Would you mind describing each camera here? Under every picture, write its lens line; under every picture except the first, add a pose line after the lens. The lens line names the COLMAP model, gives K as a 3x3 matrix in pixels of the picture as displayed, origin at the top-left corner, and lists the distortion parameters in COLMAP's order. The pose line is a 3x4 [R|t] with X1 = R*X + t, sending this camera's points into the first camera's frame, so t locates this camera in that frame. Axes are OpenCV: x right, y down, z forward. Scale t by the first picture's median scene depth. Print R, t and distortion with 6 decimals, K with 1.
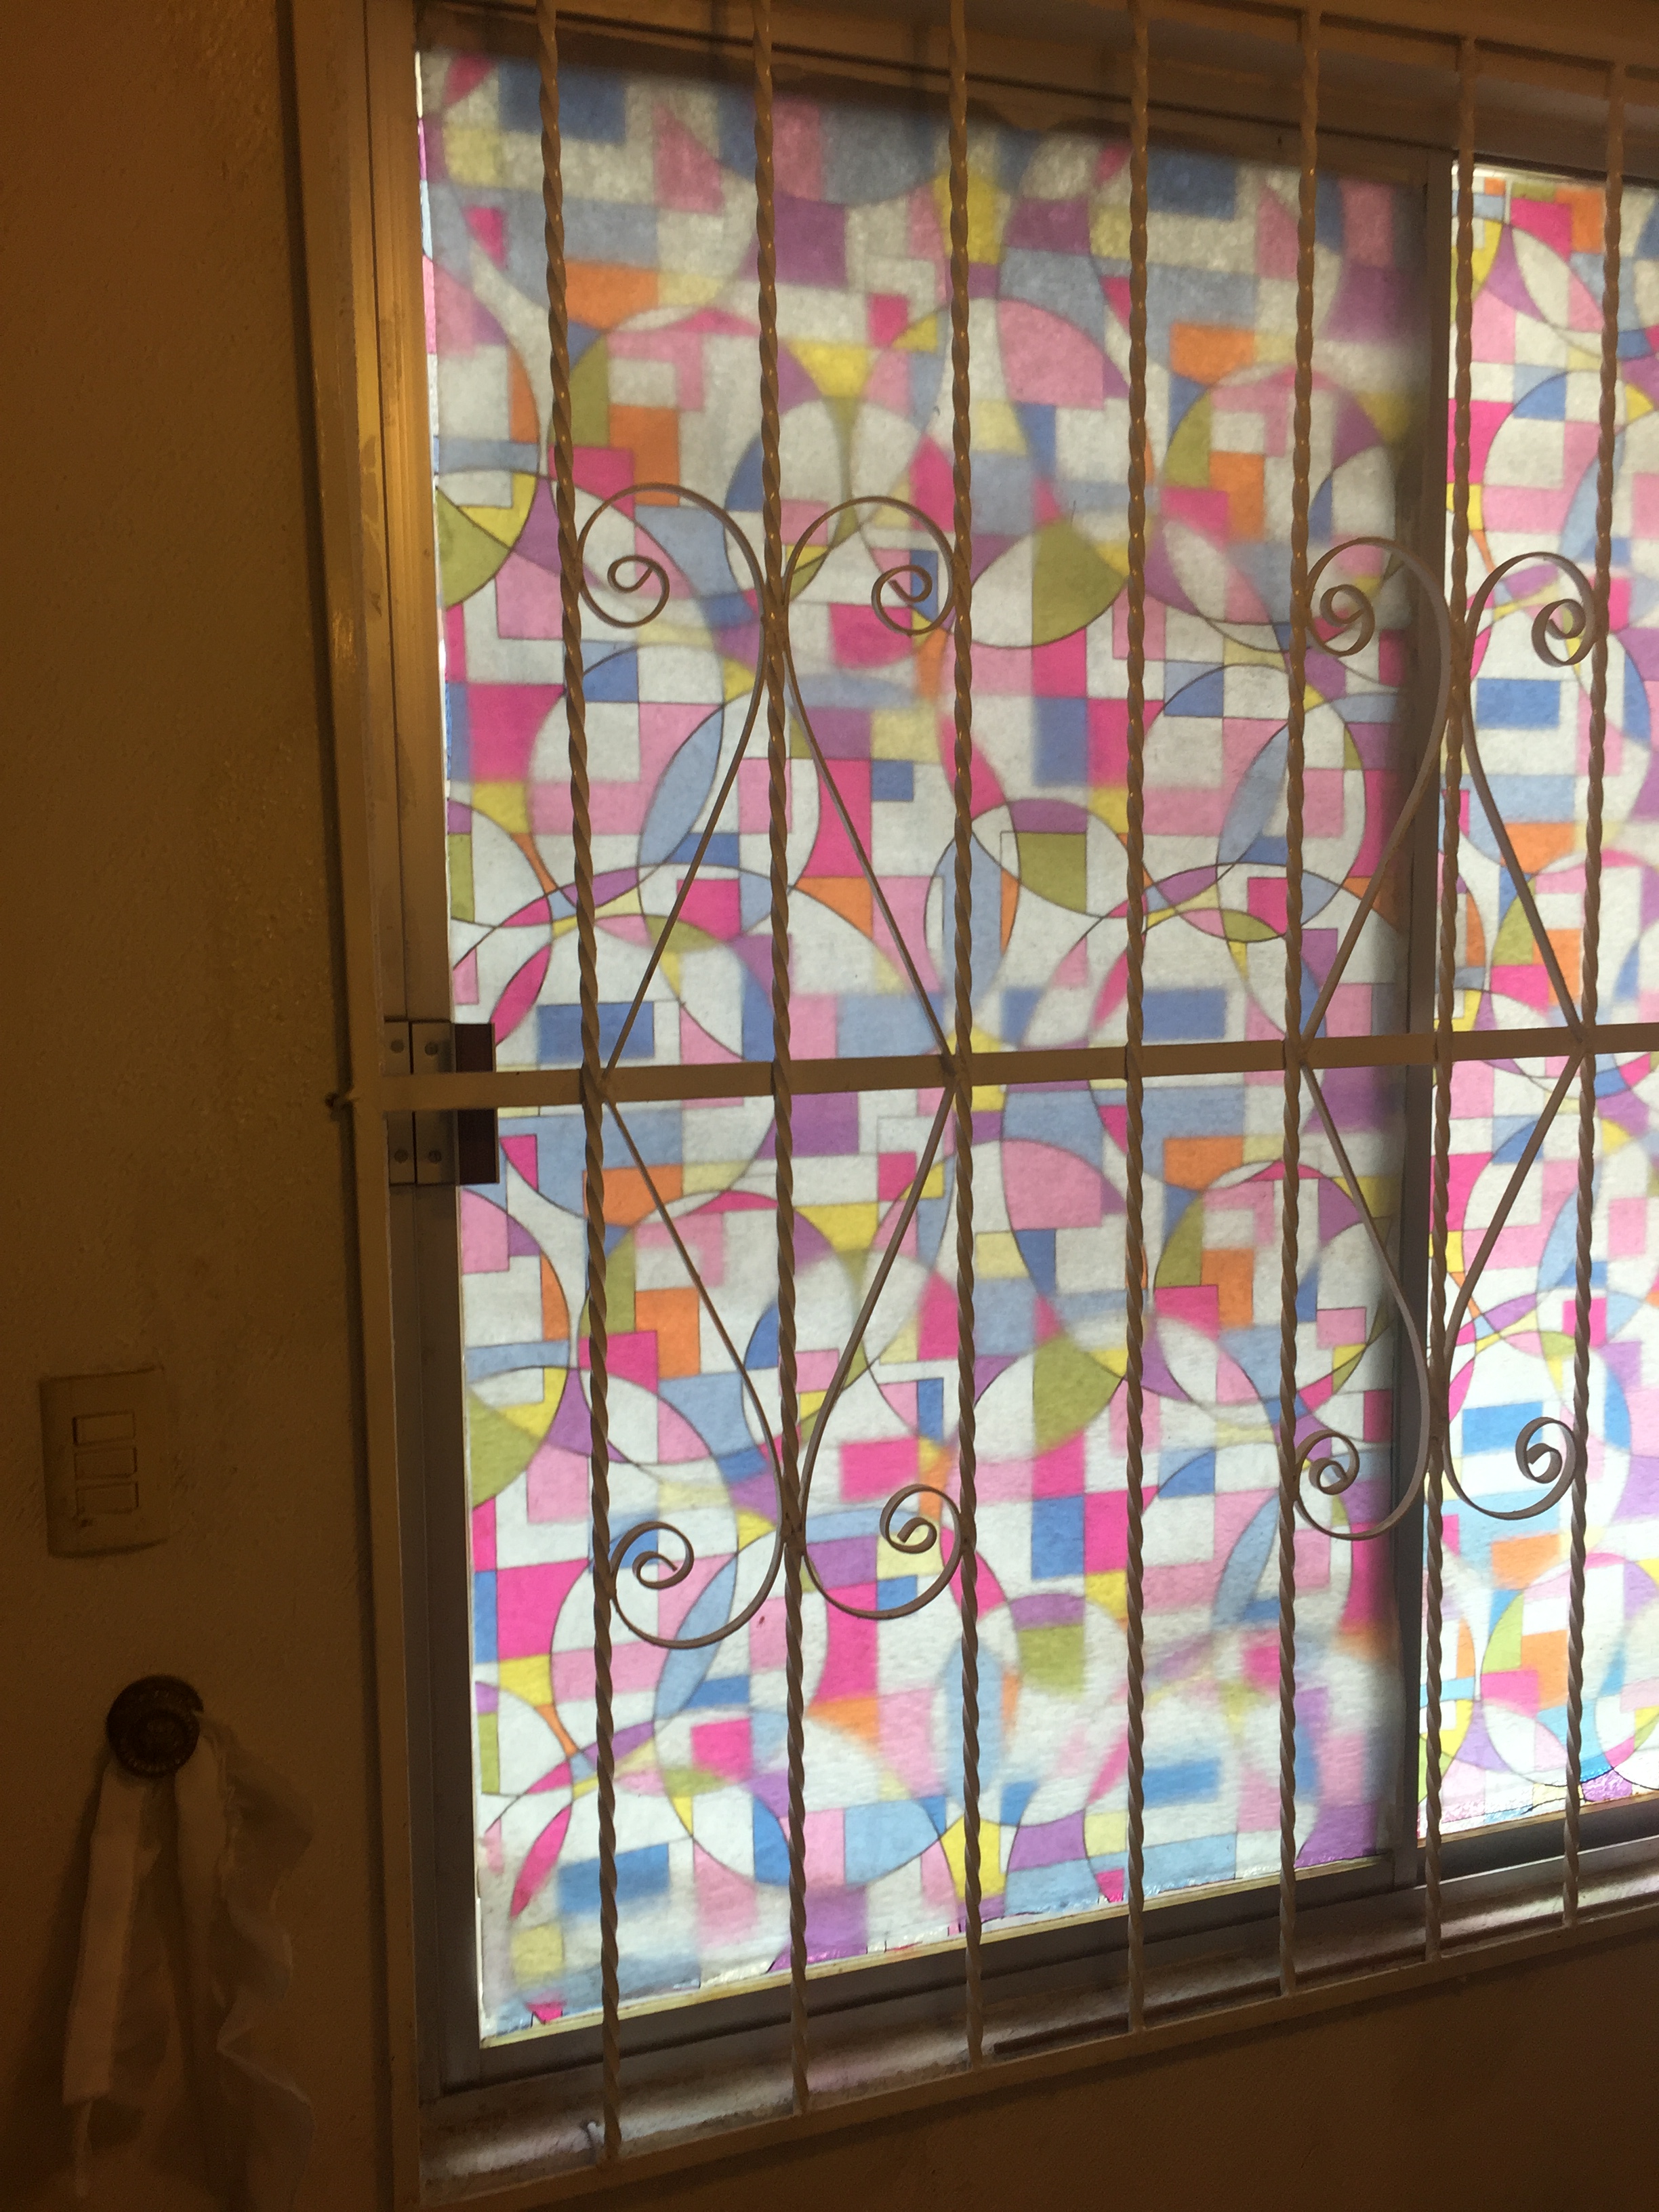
lens RADIAL K [[1933.3, 0, 829.5], [0, 1933.3, 1106.0], [0, 0, 1]] dist [0.092591, -0.126036]
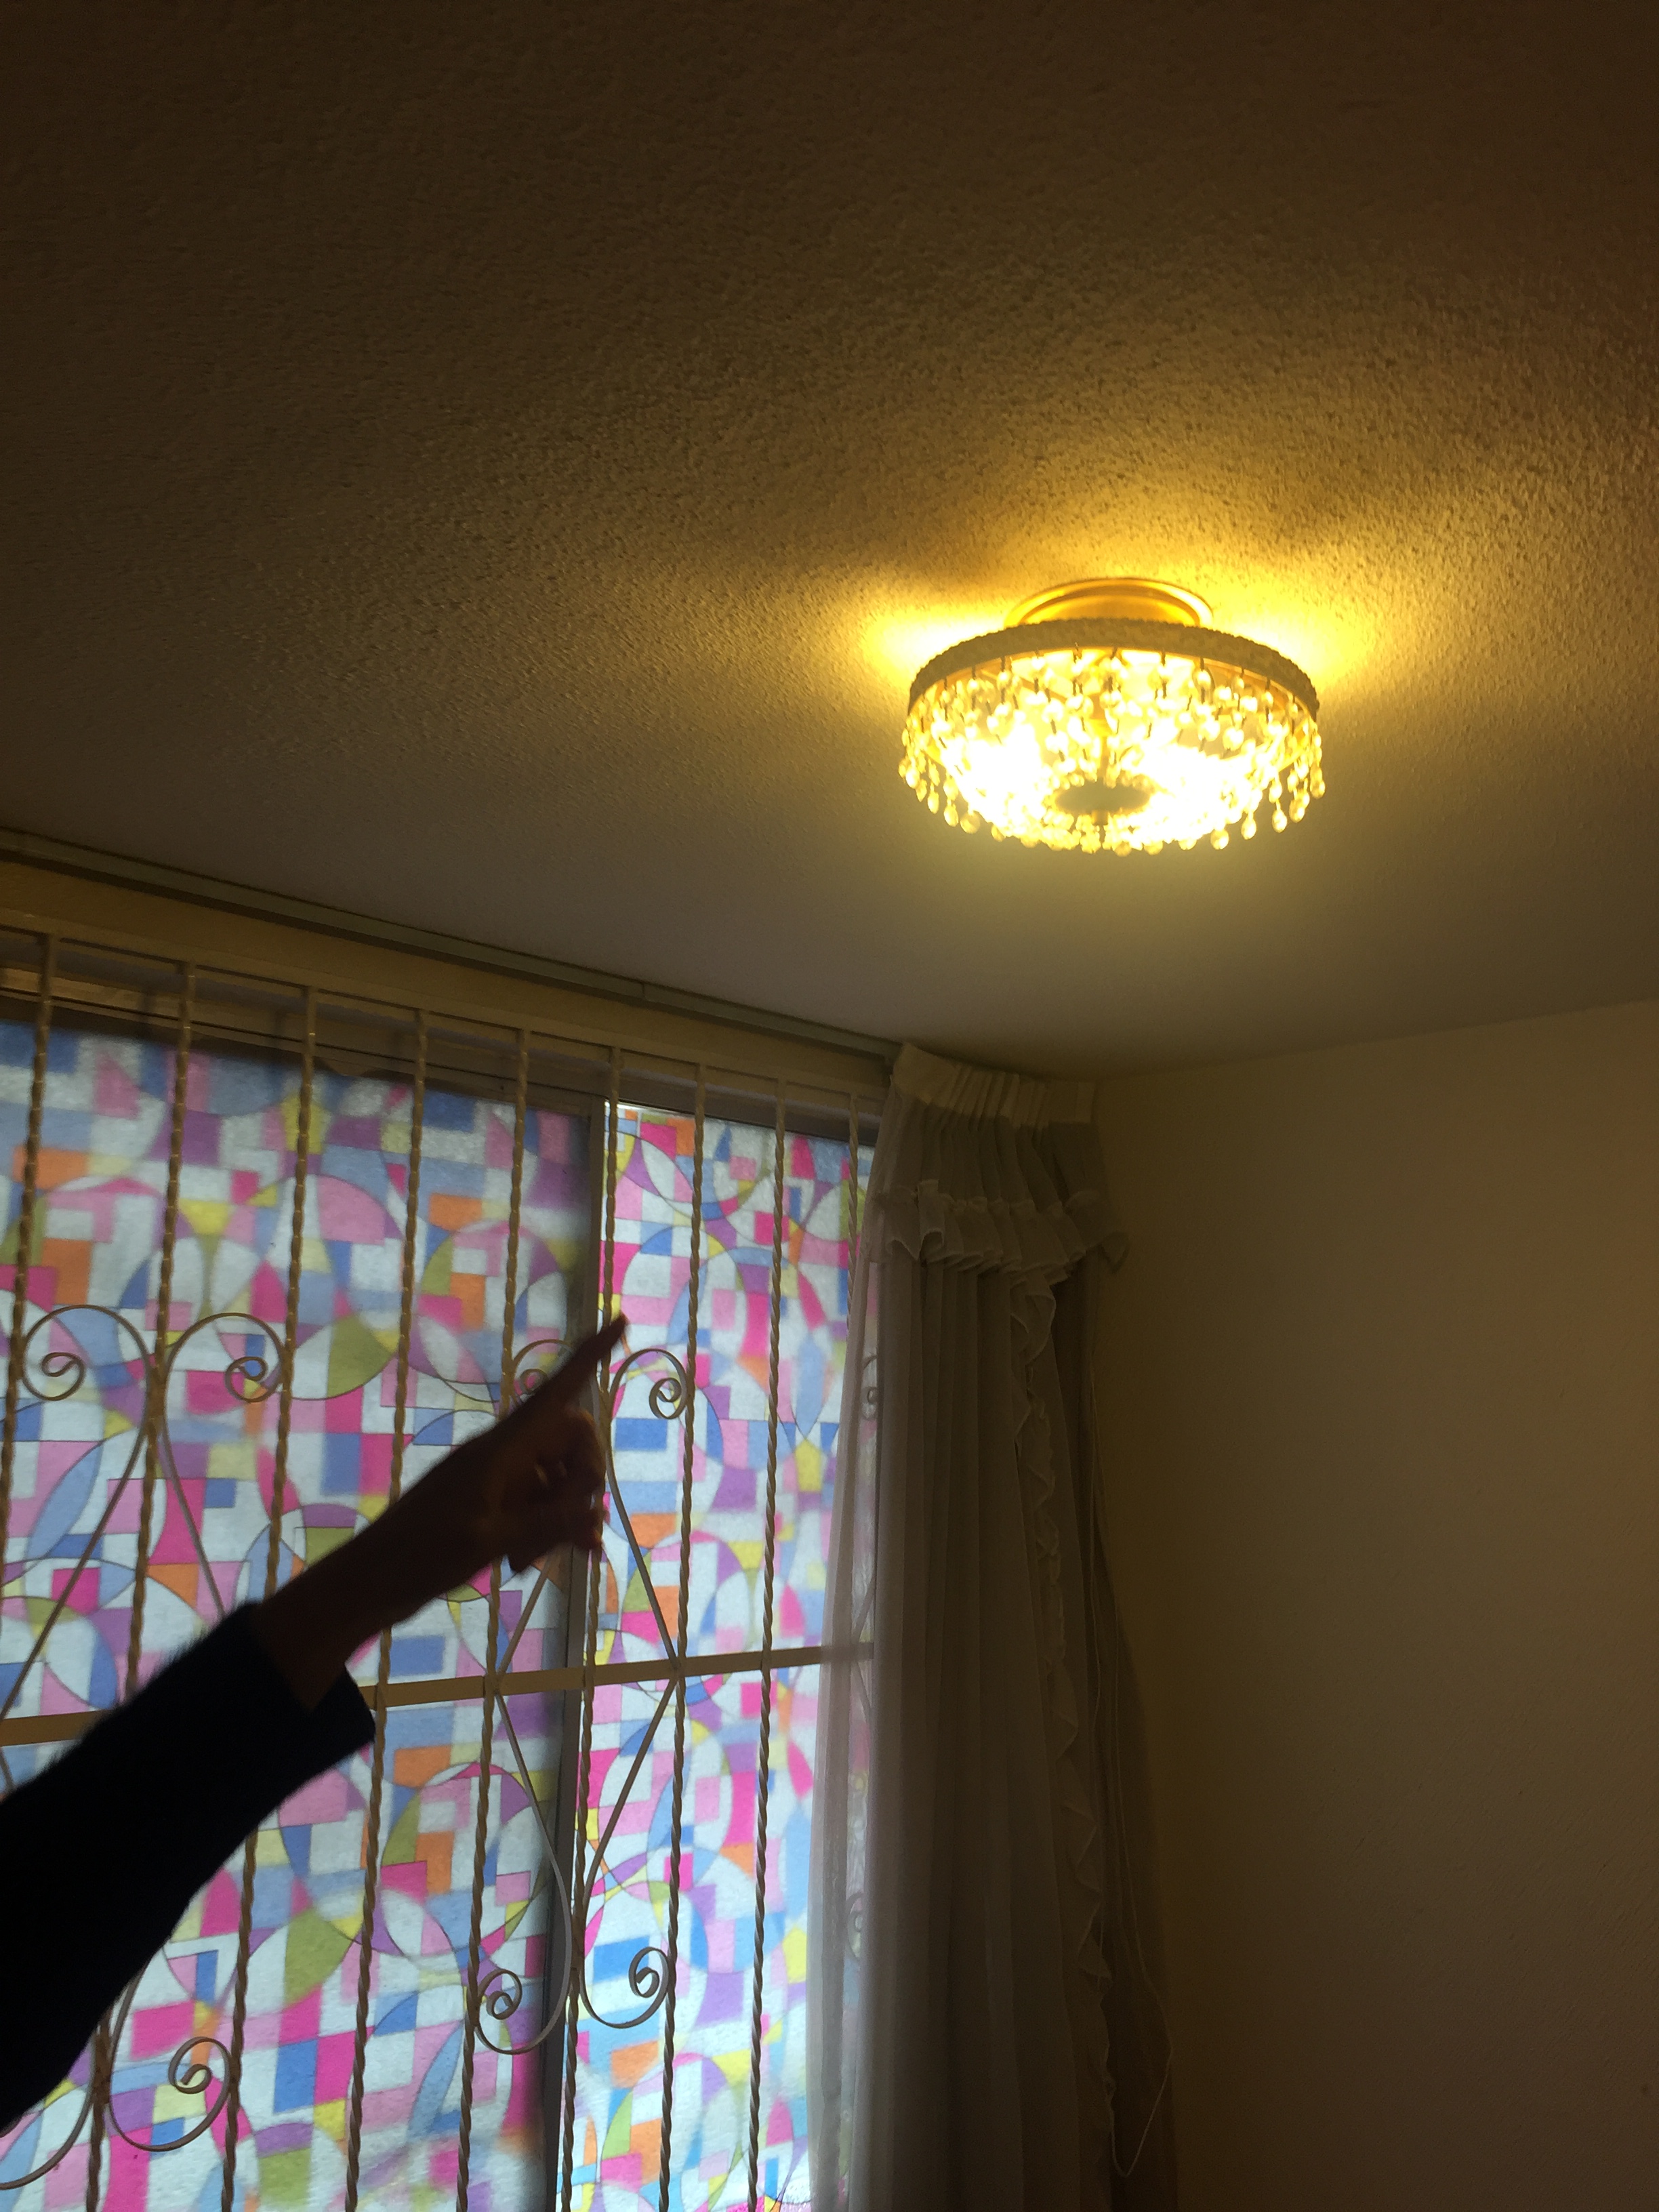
lens RADIAL K [[1933.3, 0, 829.5], [0, 1933.3, 1106.0], [0, 0, 1]] dist [0.092591, -0.126036]
pose [[0.912934, 0.099443, 0.395807, -0.143864], [0.008609, 0.964950, -0.262291, -0.058156], [-0.408017, 0.242862, 0.880079, -0.472096]]
